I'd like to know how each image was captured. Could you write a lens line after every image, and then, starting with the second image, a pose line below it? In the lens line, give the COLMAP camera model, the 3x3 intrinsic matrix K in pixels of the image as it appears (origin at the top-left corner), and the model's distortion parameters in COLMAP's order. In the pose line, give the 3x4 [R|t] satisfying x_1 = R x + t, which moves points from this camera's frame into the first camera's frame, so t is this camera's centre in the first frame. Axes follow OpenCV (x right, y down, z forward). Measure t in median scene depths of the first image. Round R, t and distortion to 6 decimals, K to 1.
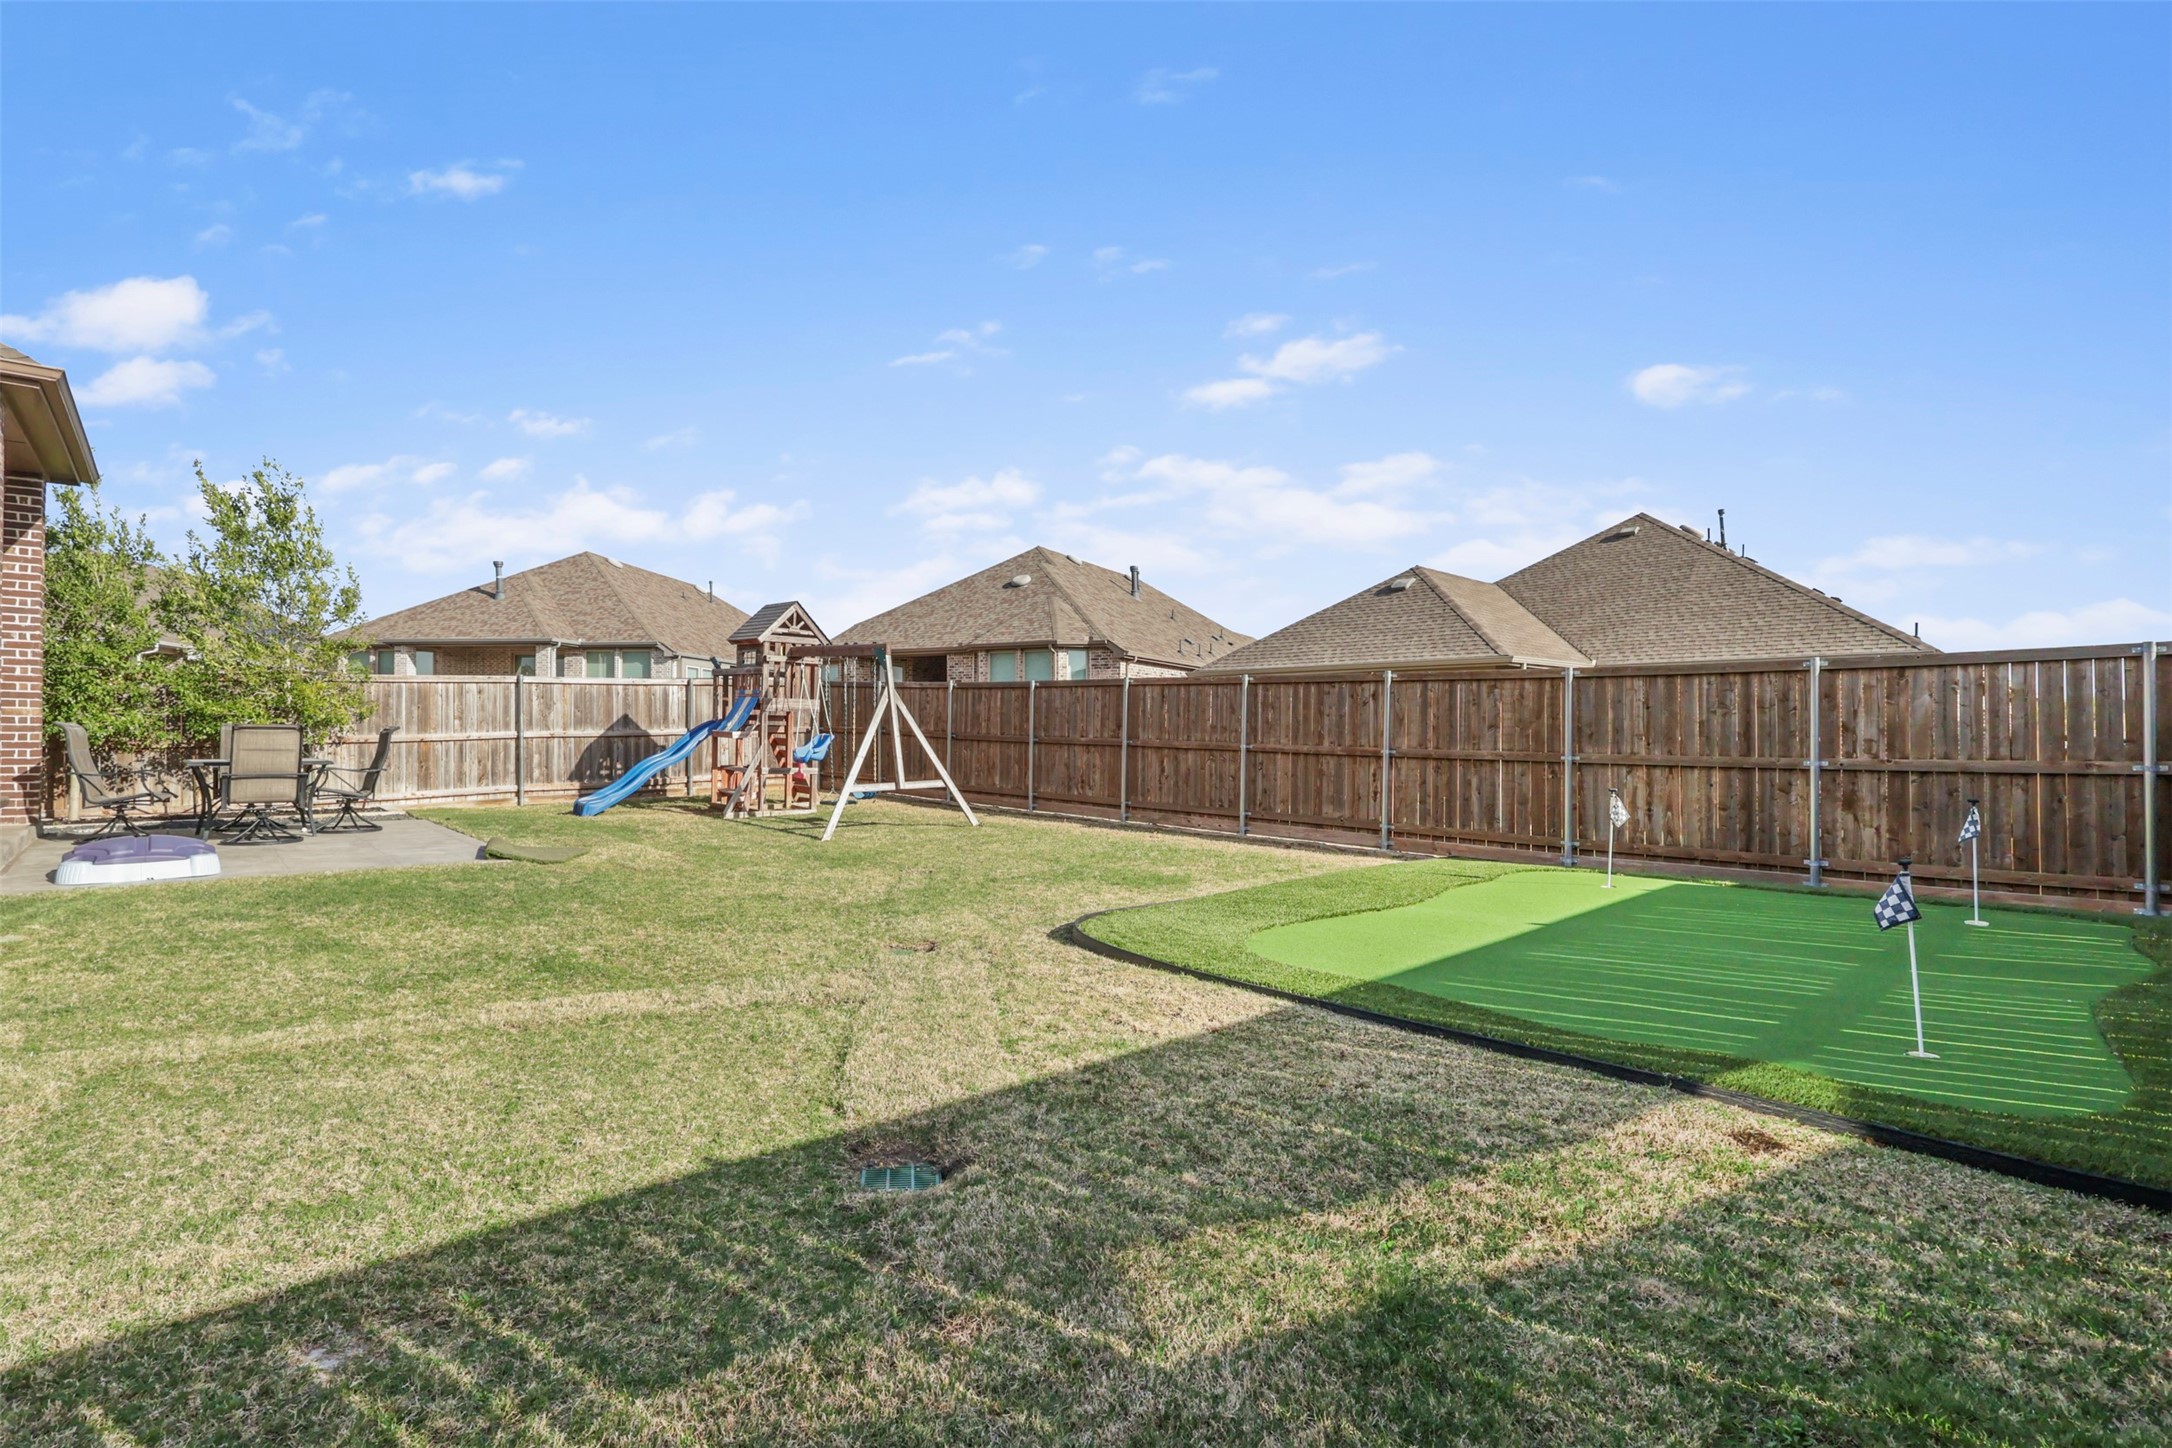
lens RADIAL K [[1013.9, 0, 1086.0], [0, 1013.9, 724.0], [0, 0, 1]] dist [0.000533, 0.000360]
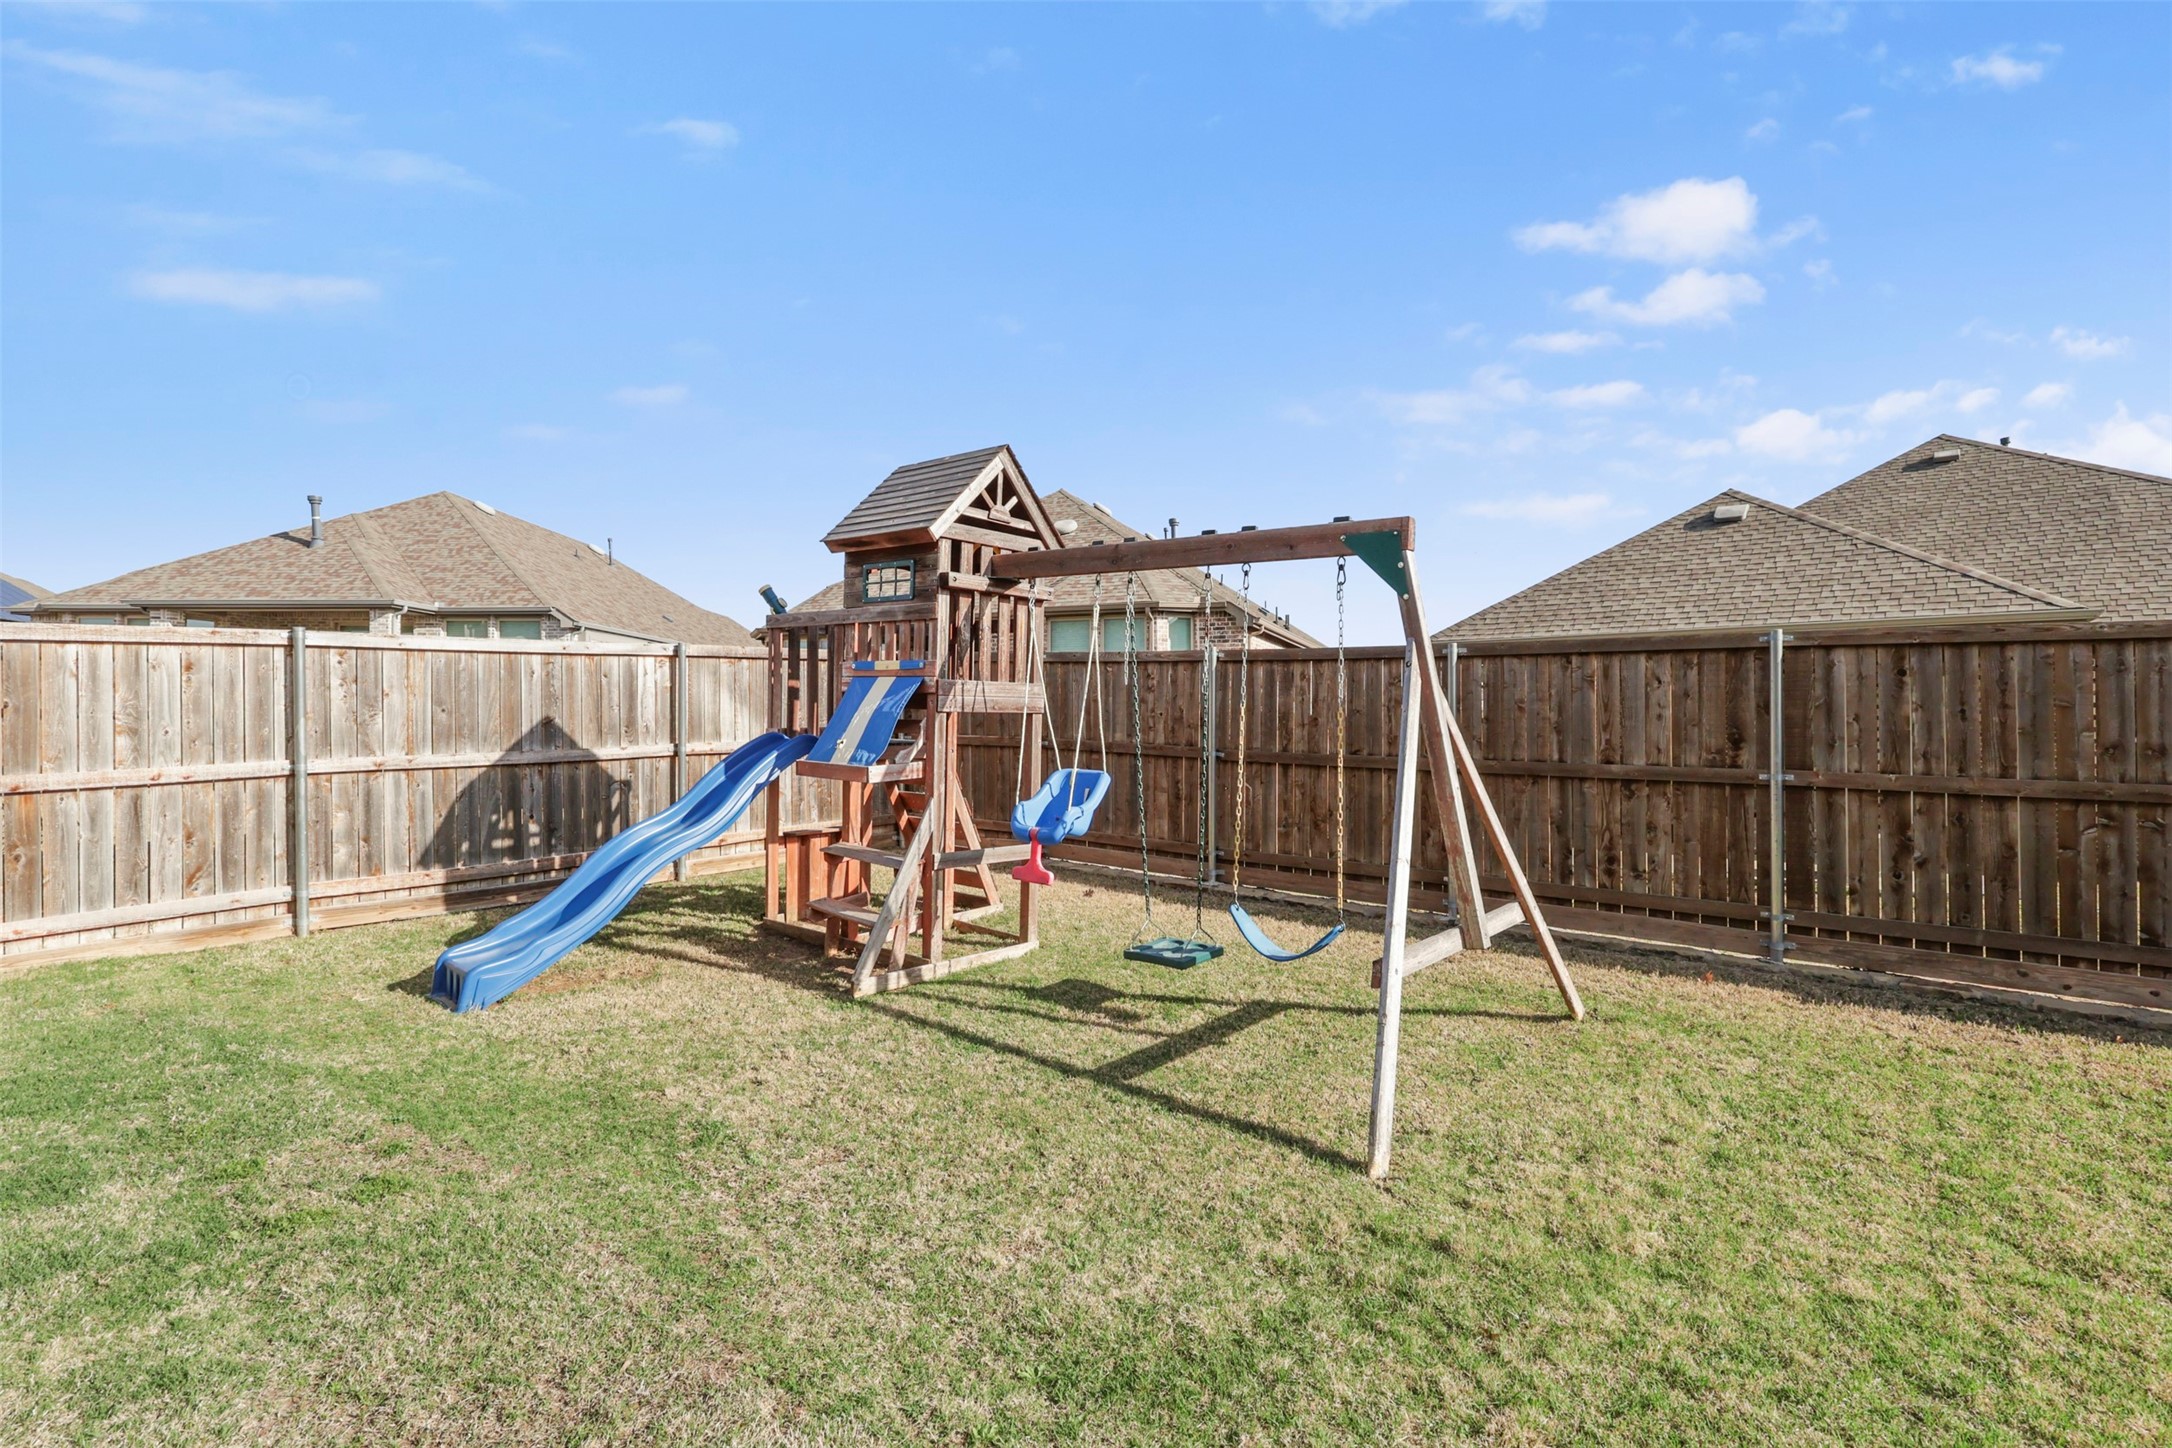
lens RADIAL K [[1008.1, 0, 1087.1], [0, 1008.1, 710.6], [0, 0, 1]] dist [0.001905, -0.000255]
pose [[0.993735, -0.005613, 0.111620, -0.263428], [0.005615, 0.999984, 0.000295, -0.011401], [-0.111619, 0.000334, 0.993751, 0.518017]]
